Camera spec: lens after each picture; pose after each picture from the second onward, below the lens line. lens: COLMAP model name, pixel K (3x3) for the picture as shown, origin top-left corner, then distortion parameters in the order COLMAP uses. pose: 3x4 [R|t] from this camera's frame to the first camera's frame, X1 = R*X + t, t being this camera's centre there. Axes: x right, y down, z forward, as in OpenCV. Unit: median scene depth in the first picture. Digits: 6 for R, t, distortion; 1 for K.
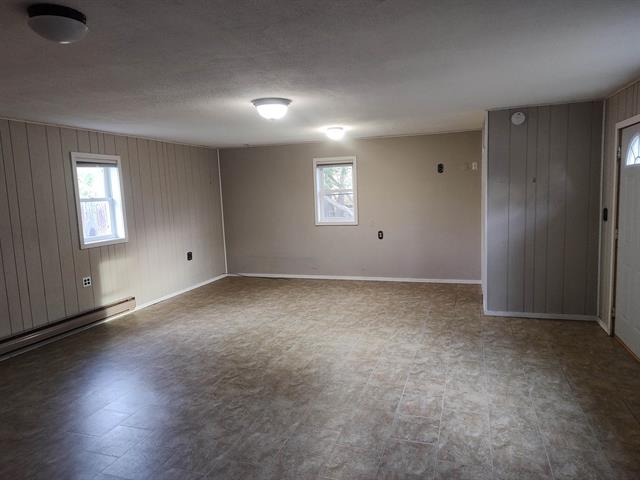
lens RADIAL K [[435.9, 0, 320.2], [0, 435.9, 240.3], [0, 0, 1]] dist [0.033114, 0.000271]
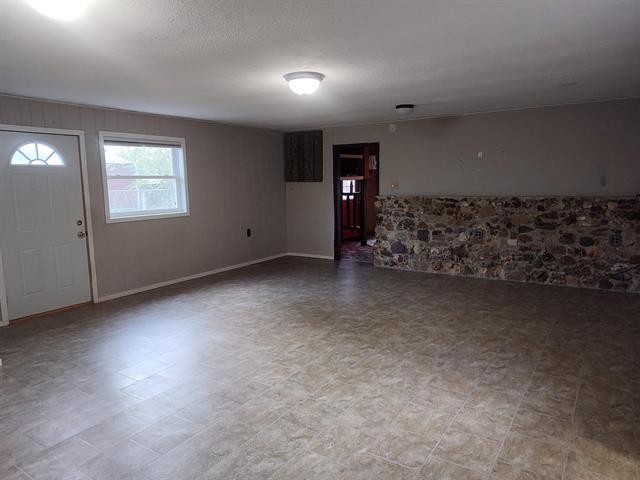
lens RADIAL K [[435.9, 0, 320.3], [0, 435.9, 239.7], [0, 0, 1]] dist [0.033114, 0.000271]
pose [[-0.964033, 0.018067, 0.265166, -0.343799], [0.083461, 0.967799, 0.237487, -0.167398], [-0.252337, 0.251076, -0.934498, 1.725458]]
